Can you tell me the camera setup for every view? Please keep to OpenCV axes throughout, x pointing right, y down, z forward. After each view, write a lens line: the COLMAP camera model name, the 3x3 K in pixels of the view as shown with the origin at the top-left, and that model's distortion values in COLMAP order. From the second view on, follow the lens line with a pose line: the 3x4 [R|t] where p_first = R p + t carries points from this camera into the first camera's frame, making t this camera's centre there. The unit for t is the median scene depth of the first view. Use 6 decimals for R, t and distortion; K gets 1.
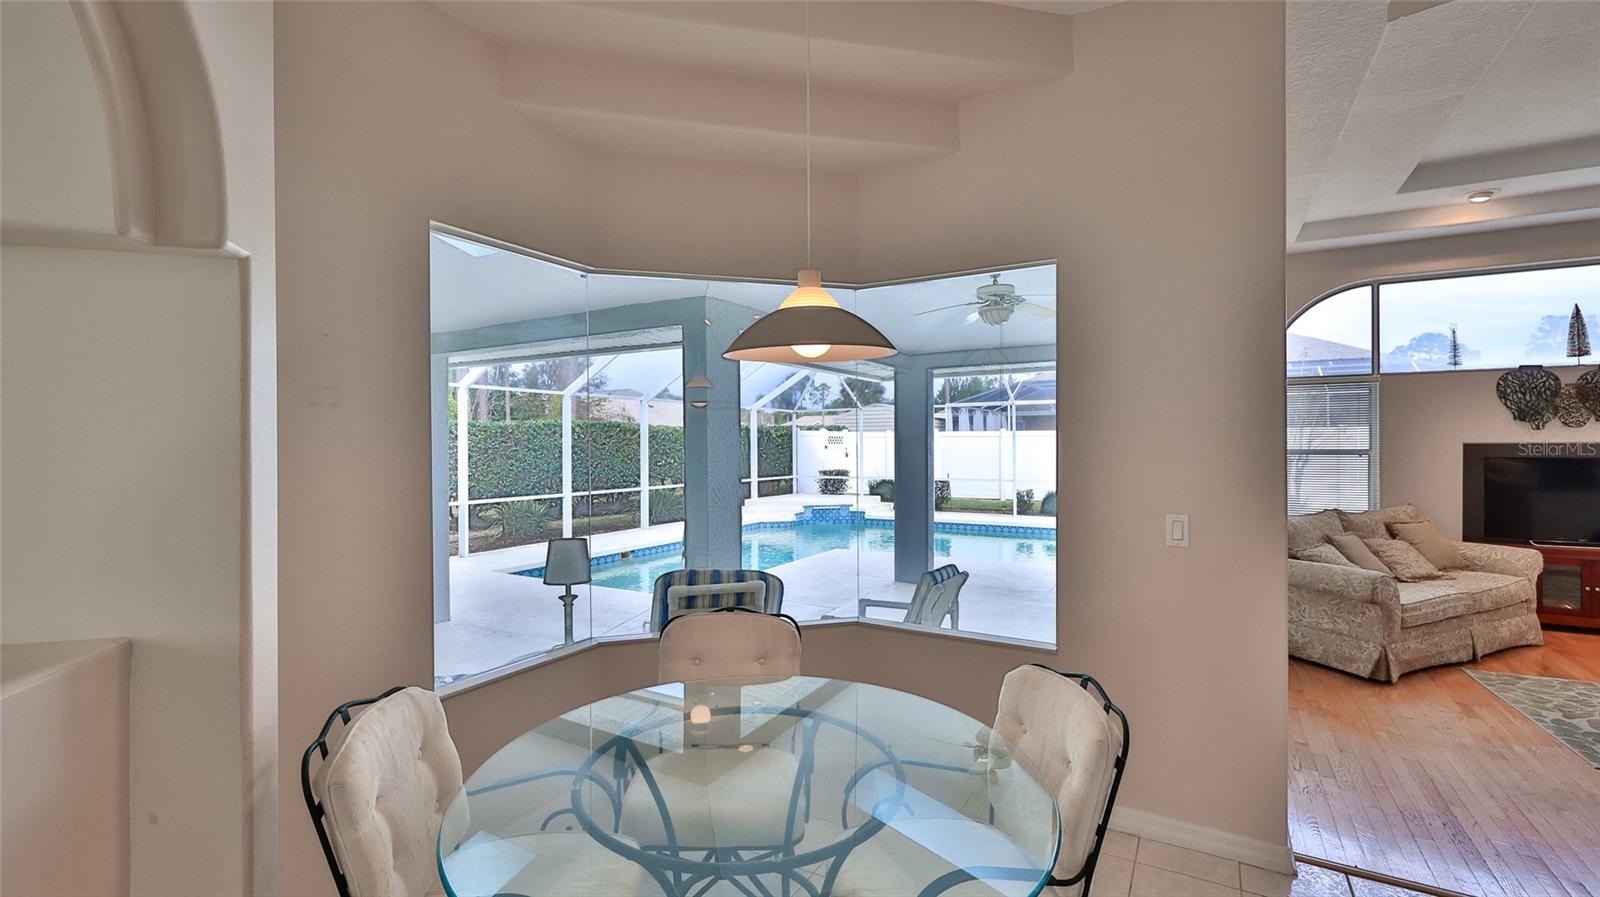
lens RADIAL K [[705.4, 0, 797.9], [0, 705.4, 446.0], [0, 0, 1]] dist [-0.000023, -0.000450]
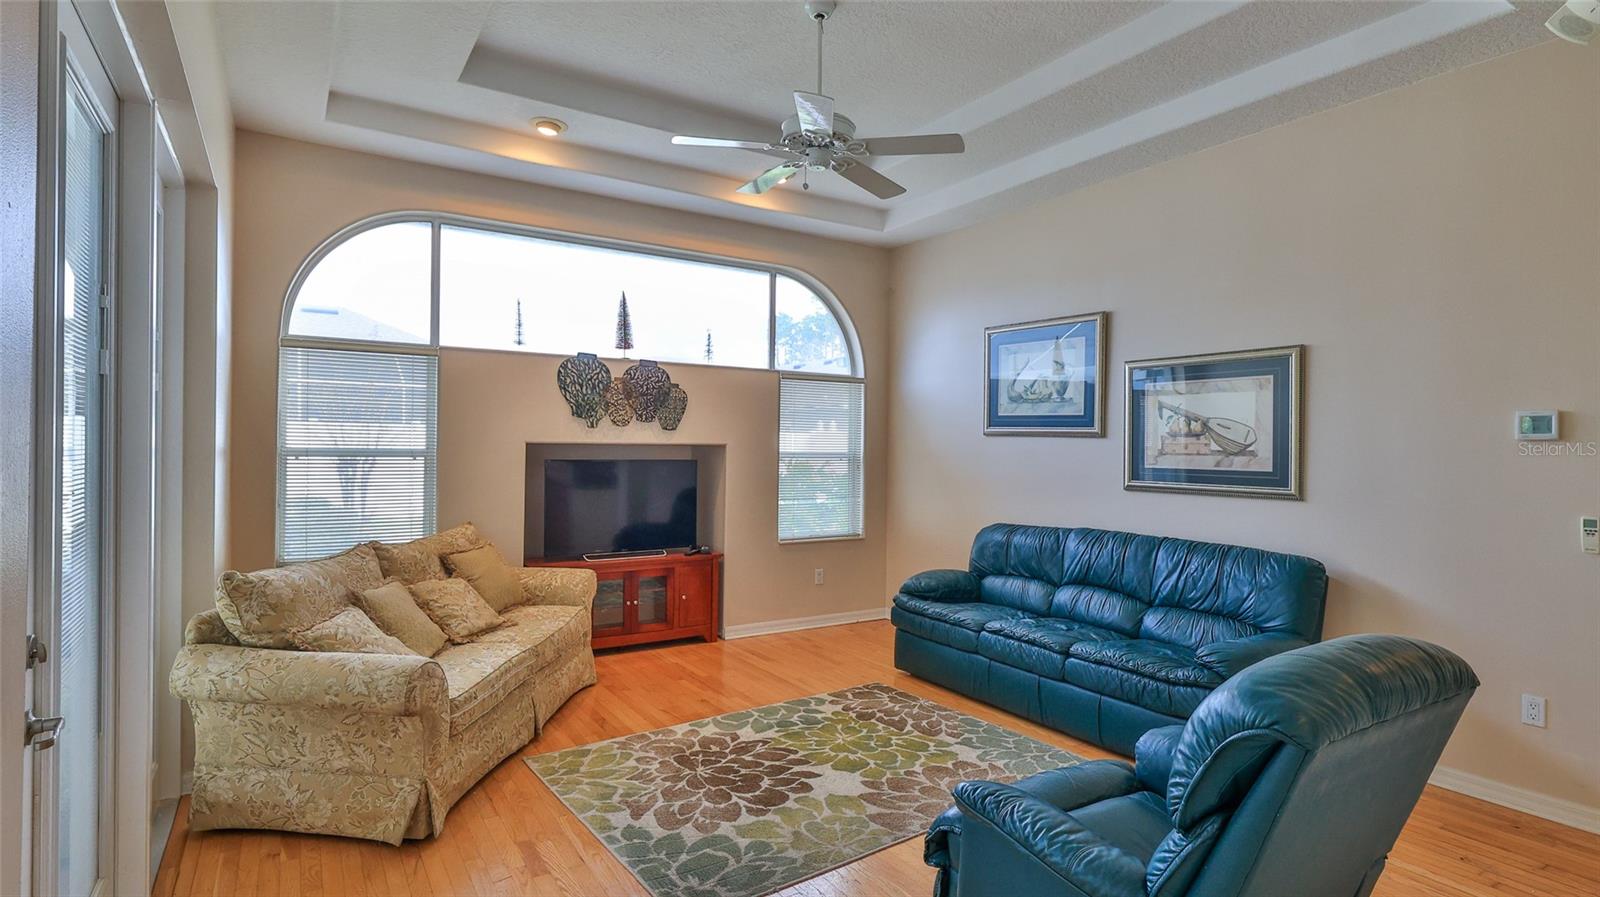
lens RADIAL K [[796.9, 0, 800.0], [0, 796.9, 448.5], [0, 0, 1]] dist [0.000843, 0.000226]
pose [[0.457380, 0.007486, 0.889240, 0.306742], [-0.013102, 0.999913, -0.001678, 0.000624], [-0.889175, -0.010883, 0.457438, 0.337496]]
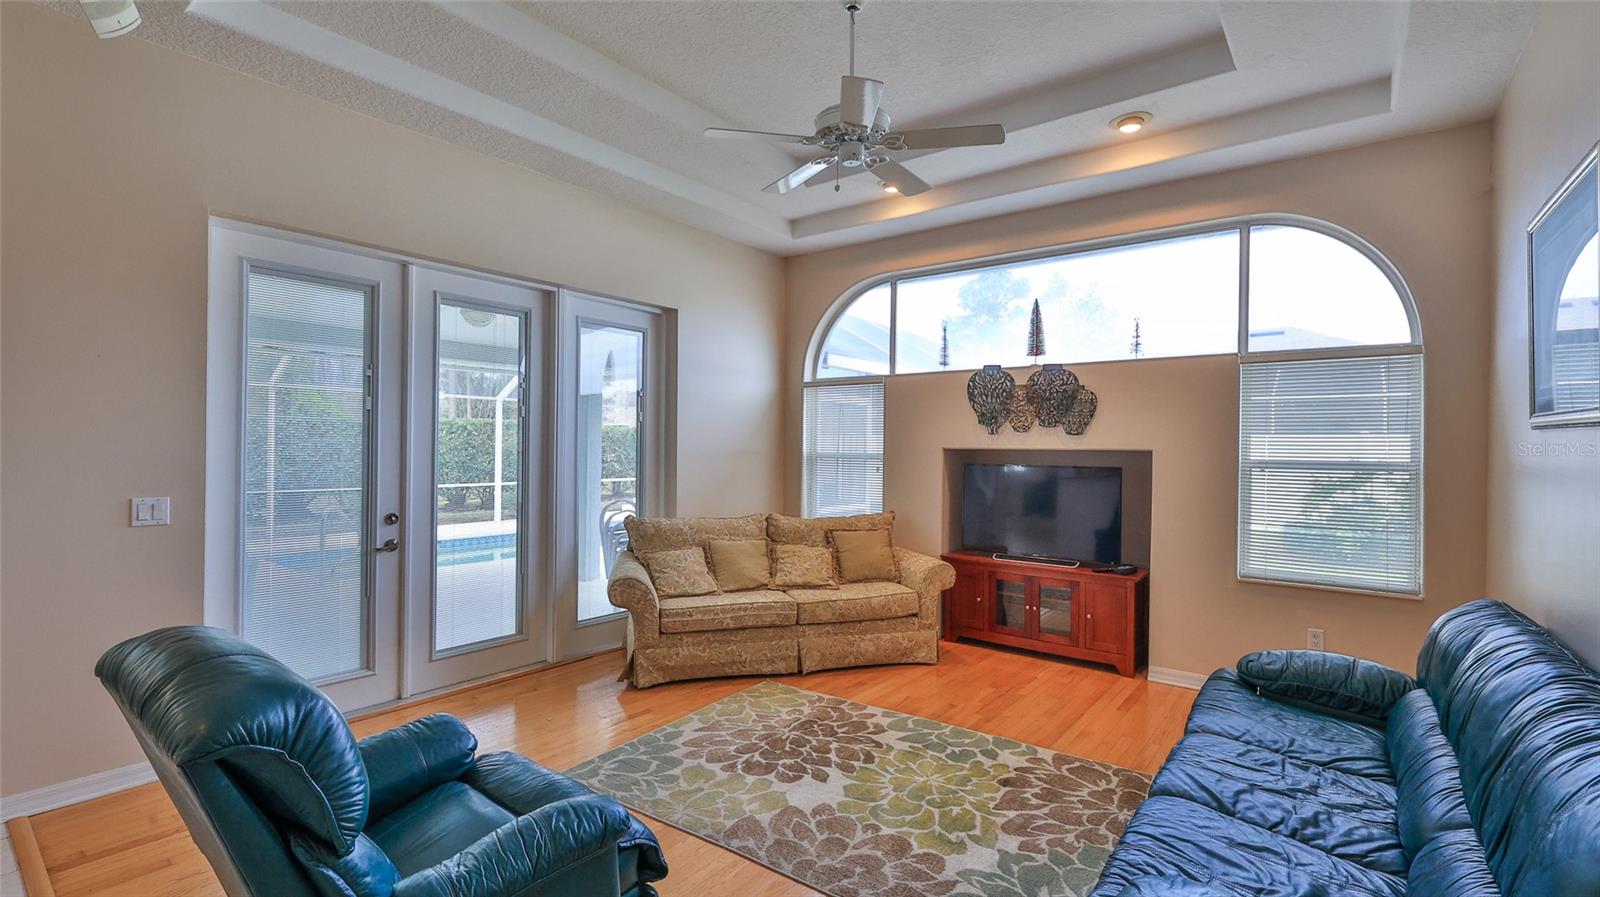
lens RADIAL K [[705.4, 0, 797.9], [0, 705.4, 446.0], [0, 0, 1]] dist [-0.000023, -0.000450]
pose [[0.991014, 0.013786, -0.133049, 0.965802], [-0.014332, 0.999892, -0.003150, -0.001427], [0.132992, 0.005029, 0.991104, 0.043009]]
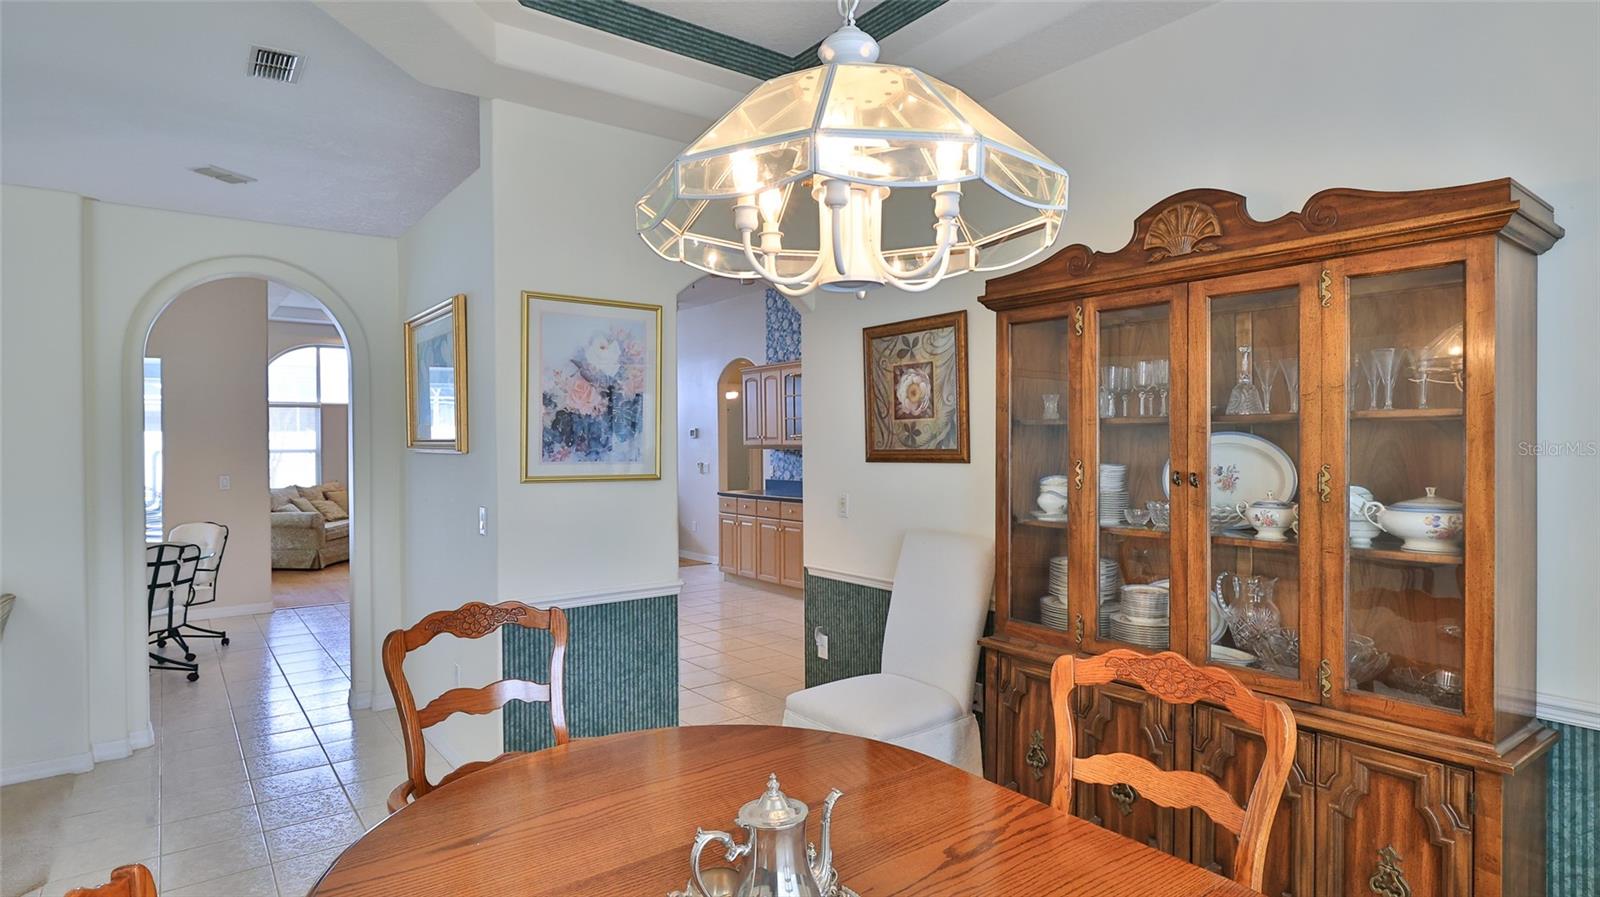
lens RADIAL K [[851.5, 0, 797.3], [0, 851.5, 443.9], [0, 0, 1]] dist [-0.025495, -0.000026]
pose [[0.392931, -0.008438, 0.919529, -0.639466], [0.009350, 0.999943, 0.005181, -0.008202], [-0.919521, 0.006562, 0.392987, -0.922468]]
